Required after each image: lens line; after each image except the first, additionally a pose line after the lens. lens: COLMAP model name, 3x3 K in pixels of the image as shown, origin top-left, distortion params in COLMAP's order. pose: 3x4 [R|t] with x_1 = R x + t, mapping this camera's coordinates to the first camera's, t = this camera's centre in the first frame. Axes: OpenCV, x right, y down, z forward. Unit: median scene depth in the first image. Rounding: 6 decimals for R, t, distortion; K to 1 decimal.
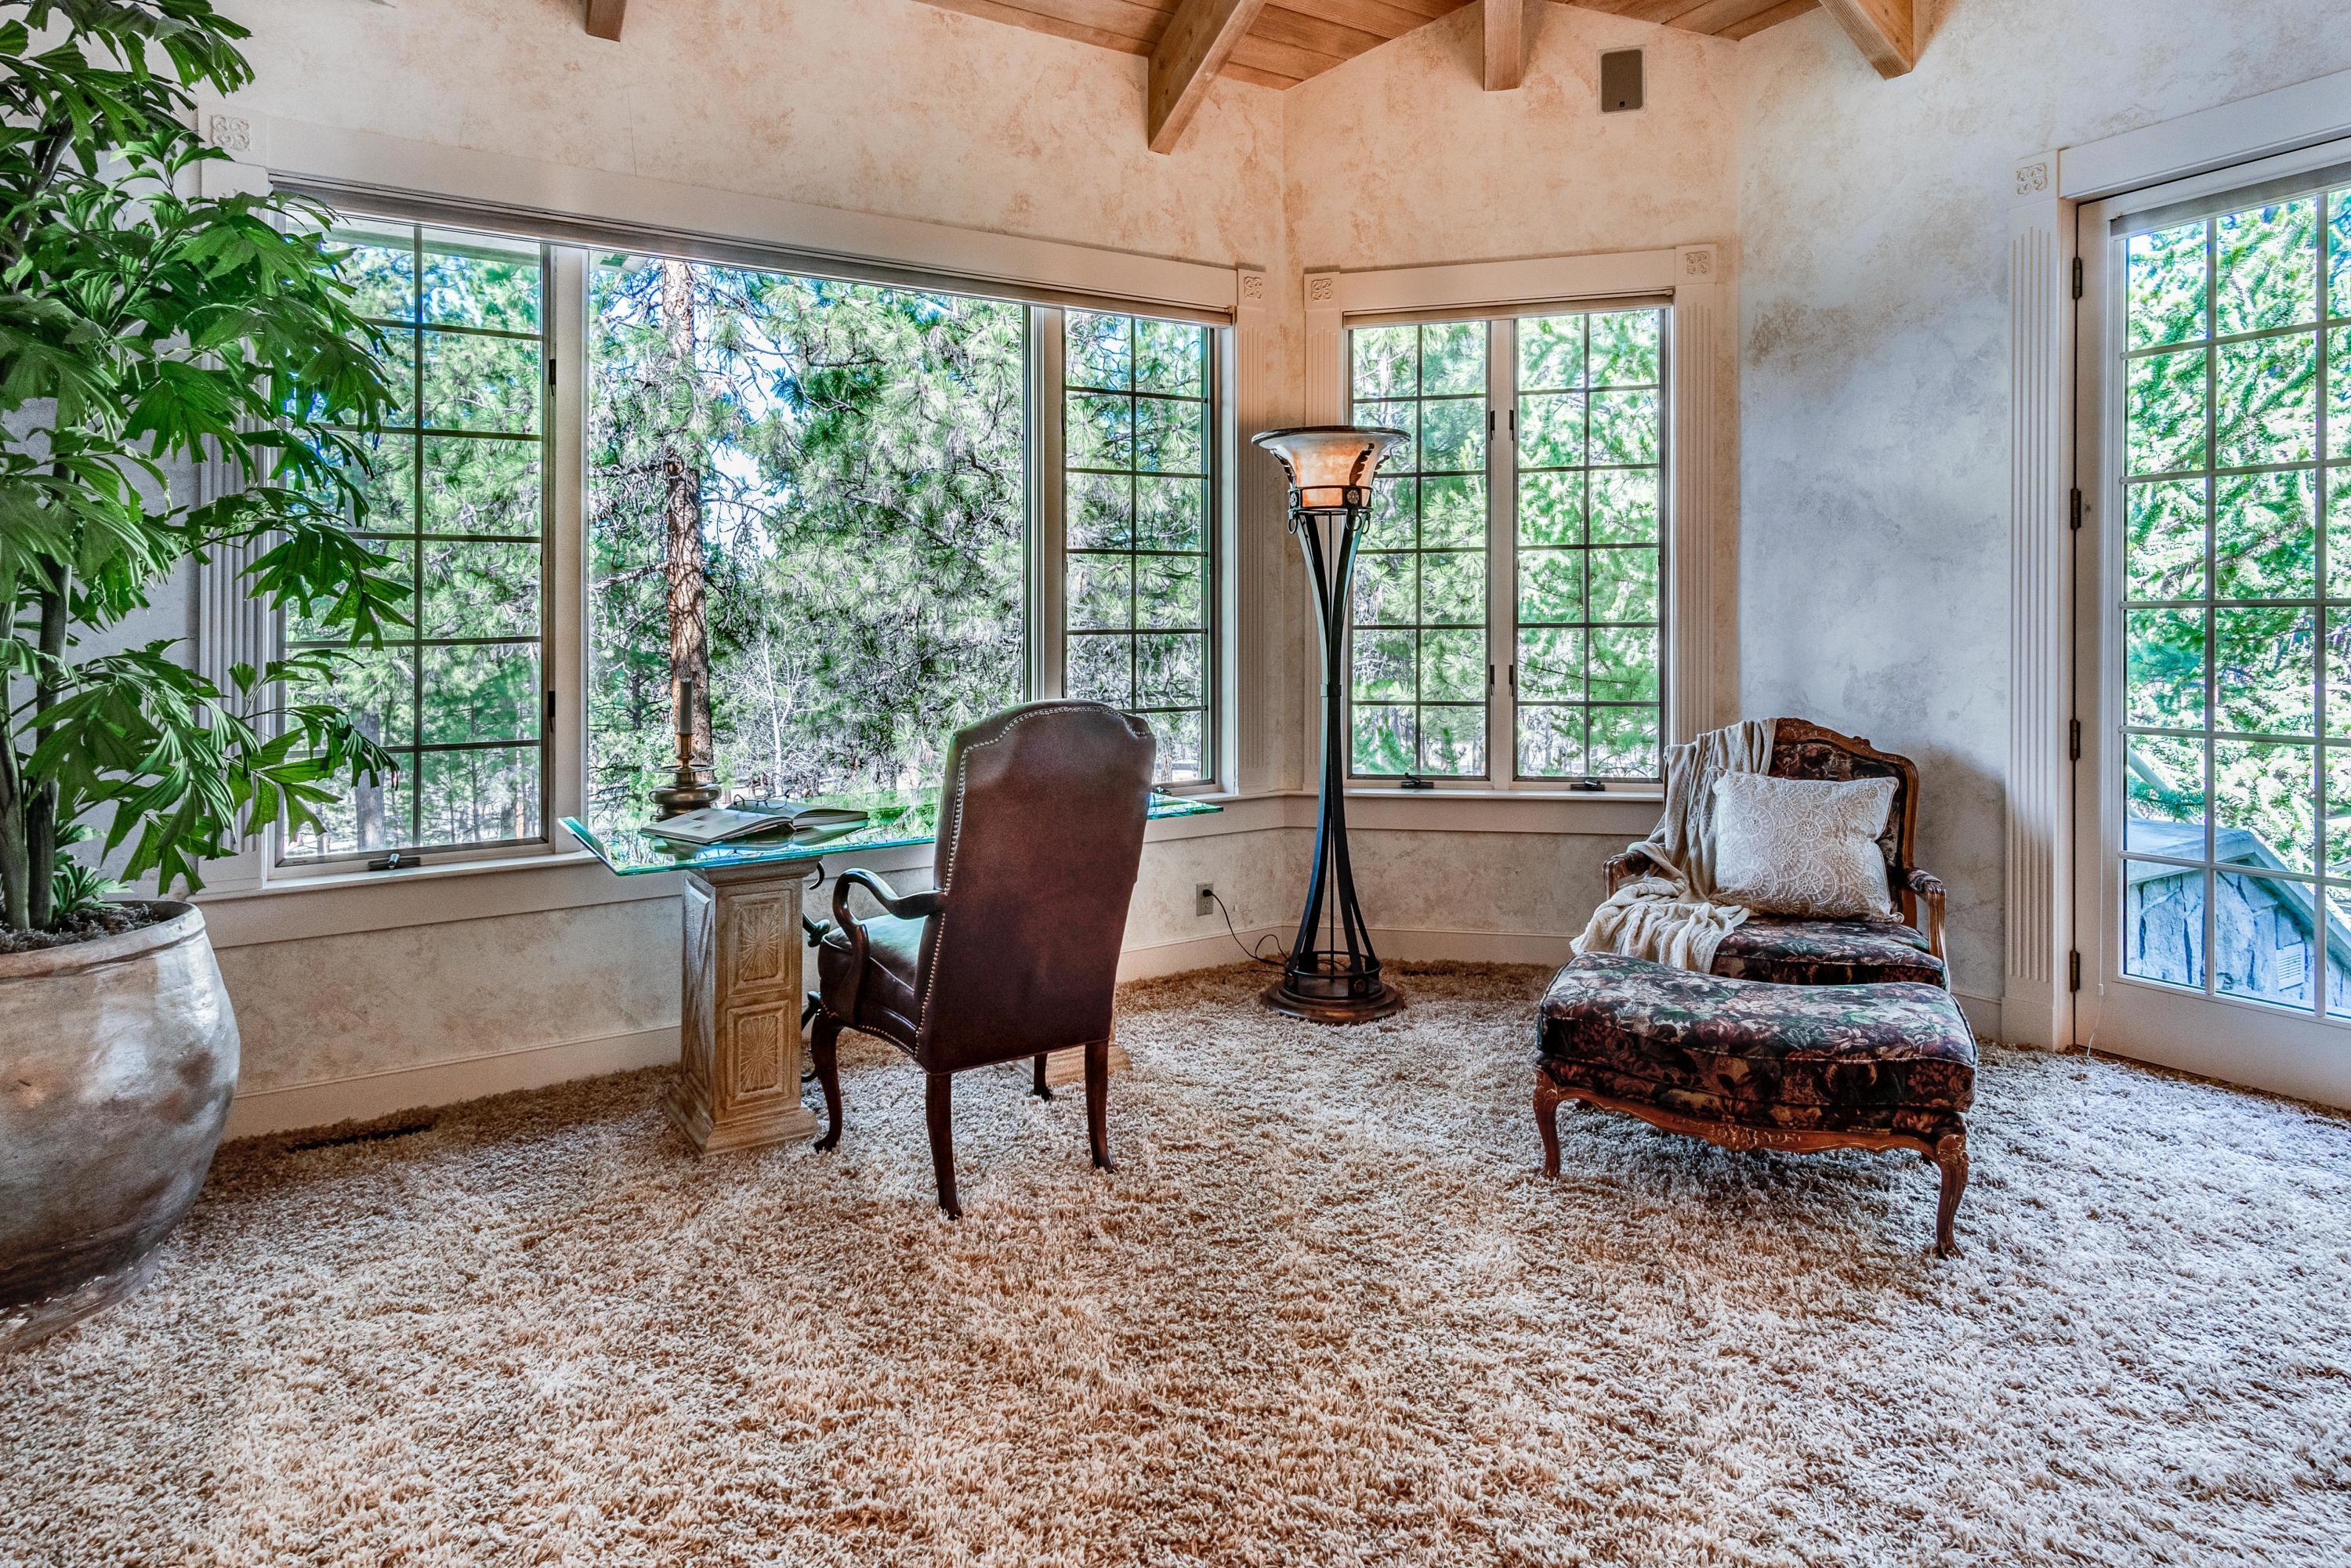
lens RADIAL K [[1288.7, 0, 1201.2], [0, 1288.7, 616.9], [0, 0, 1]] dist [0.003359, 0.000500]
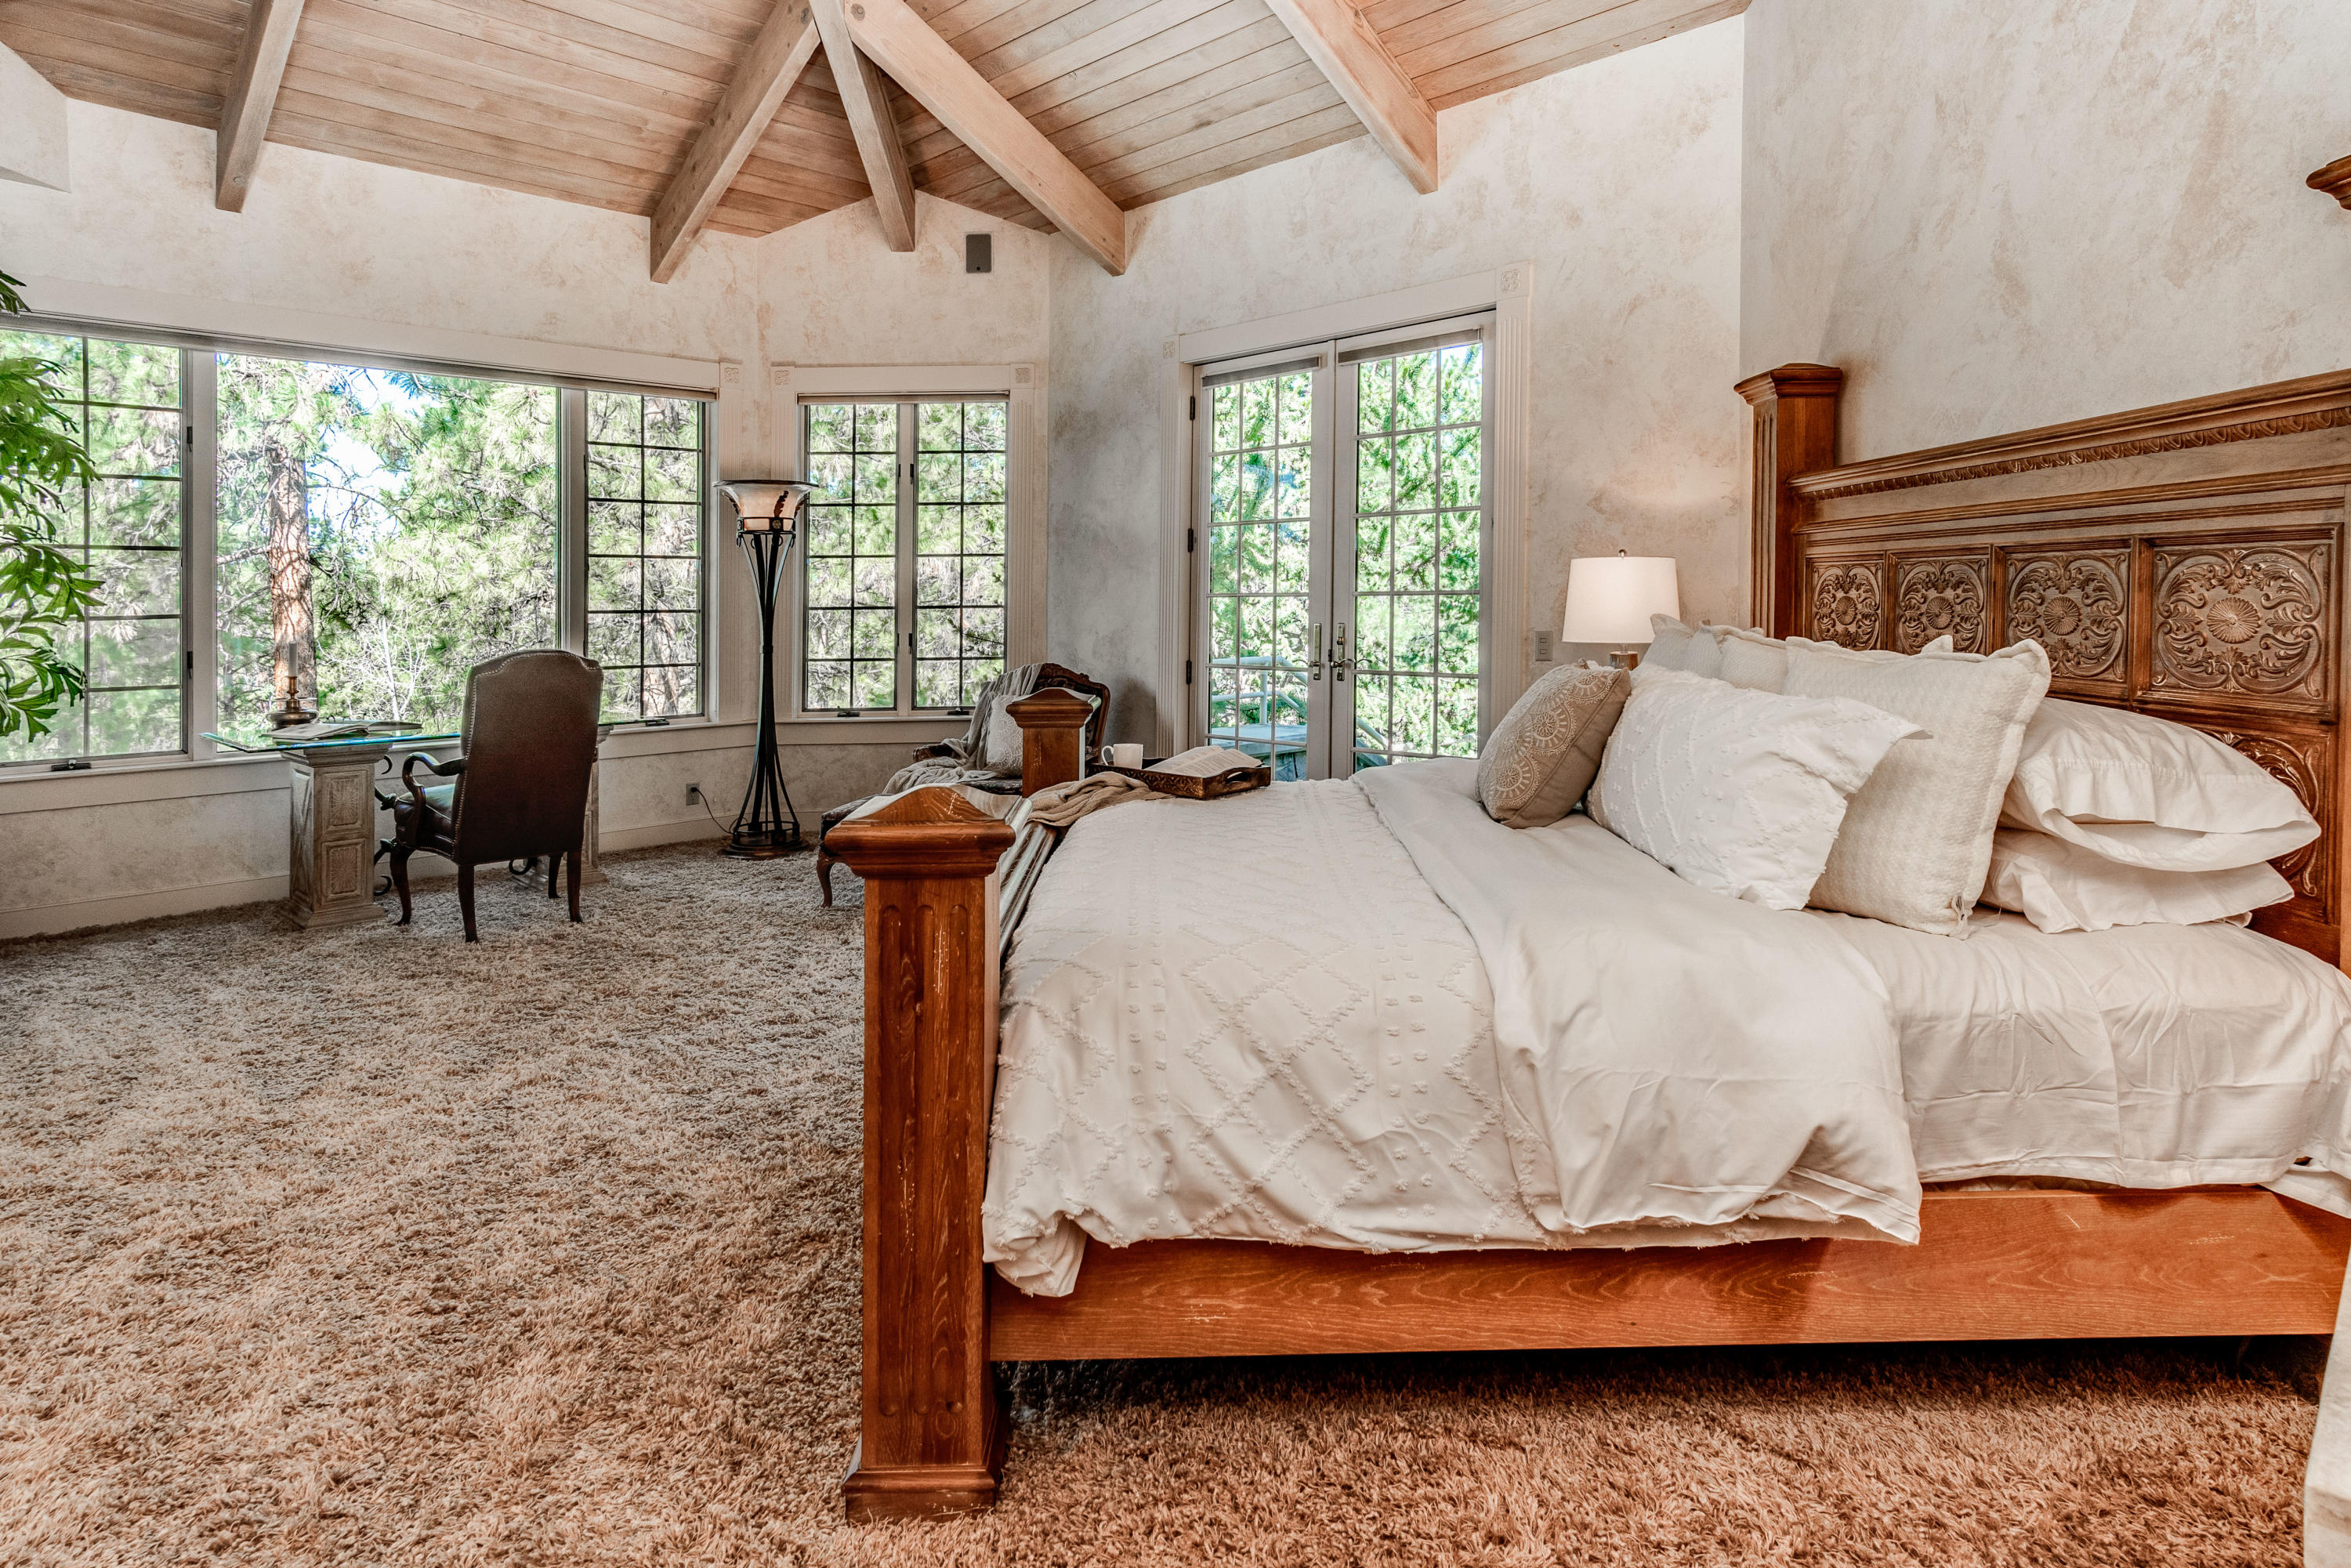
lens RADIAL K [[1311.6, 0, 1194.8], [0, 1311.6, 603.9], [0, 0, 1]] dist [0.004157, 0.002680]
pose [[0.975192, -0.000321, 0.221361, 0.250869], [-0.000581, 0.999992, 0.004010, -0.003775], [-0.221361, -0.004039, 0.975184, -0.637229]]
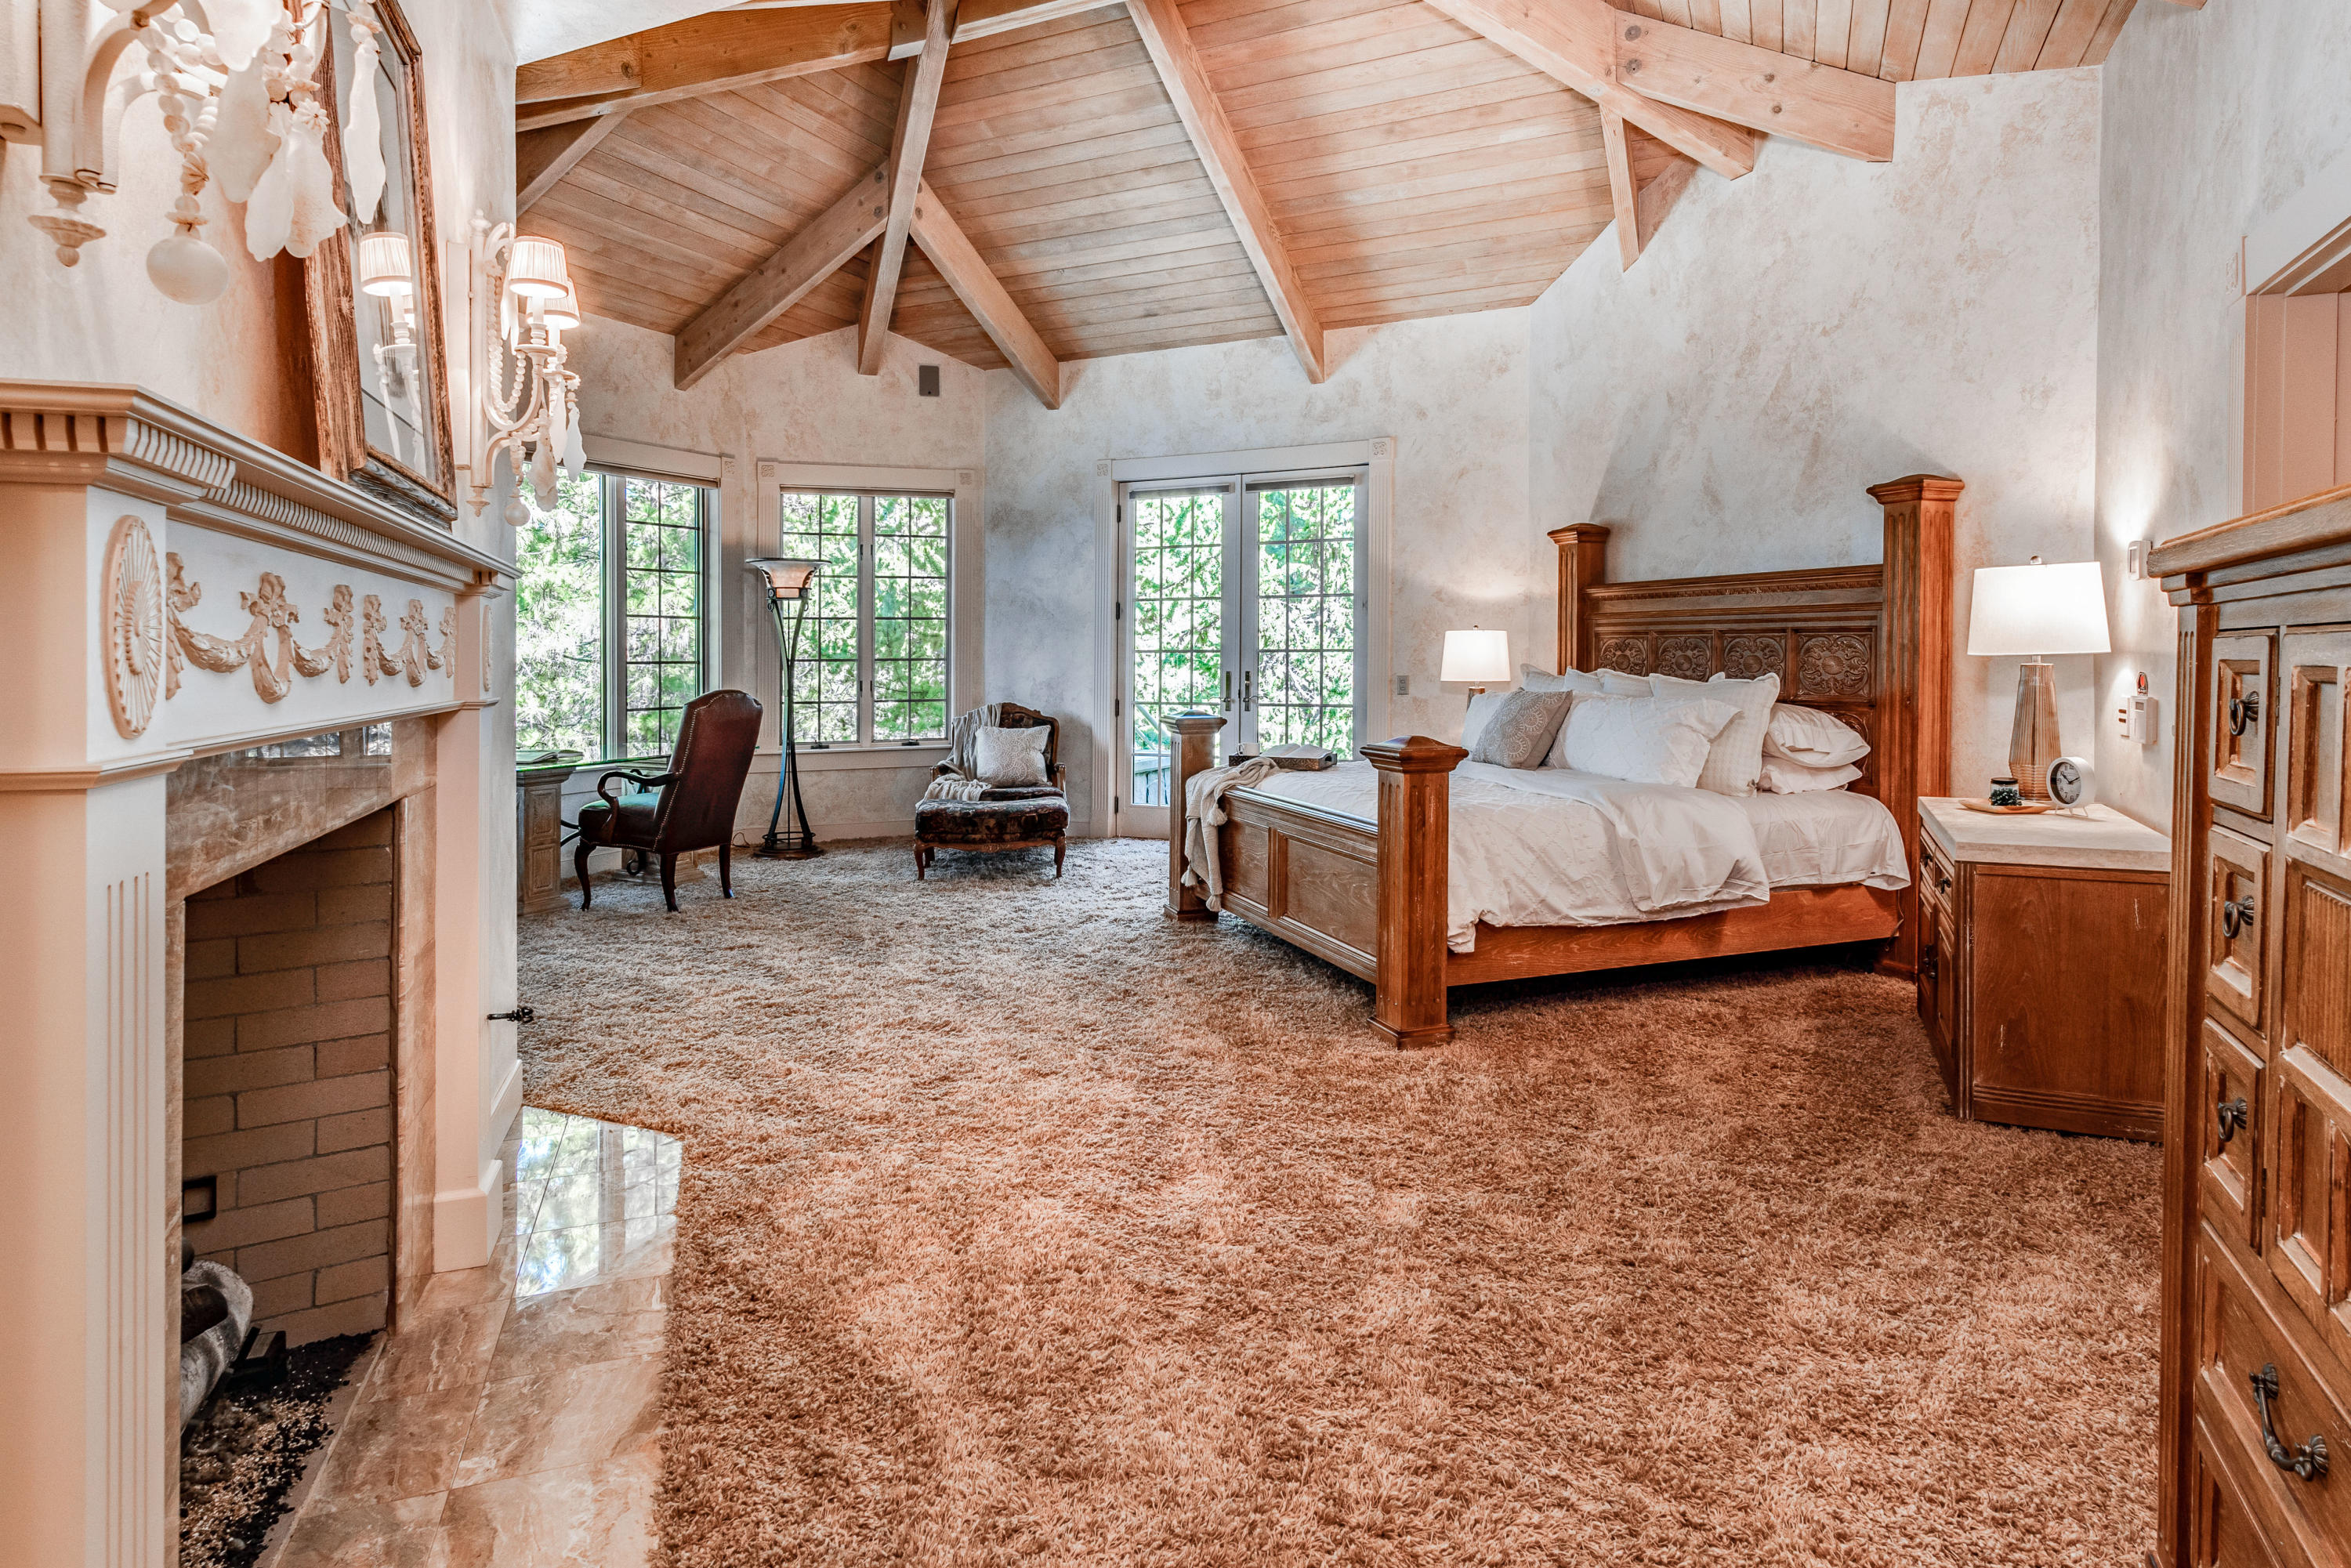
lens RADIAL K [[1312.6, 0, 1167.9], [0, 1312.6, 644.3], [0, 0, 1]] dist [0.002539, 0.001939]
pose [[0.847373, 0.008034, 0.530938, -0.457203], [-0.004274, 0.999956, -0.008310, -0.001612], [-0.530981, 0.004772, 0.847370, -0.951034]]
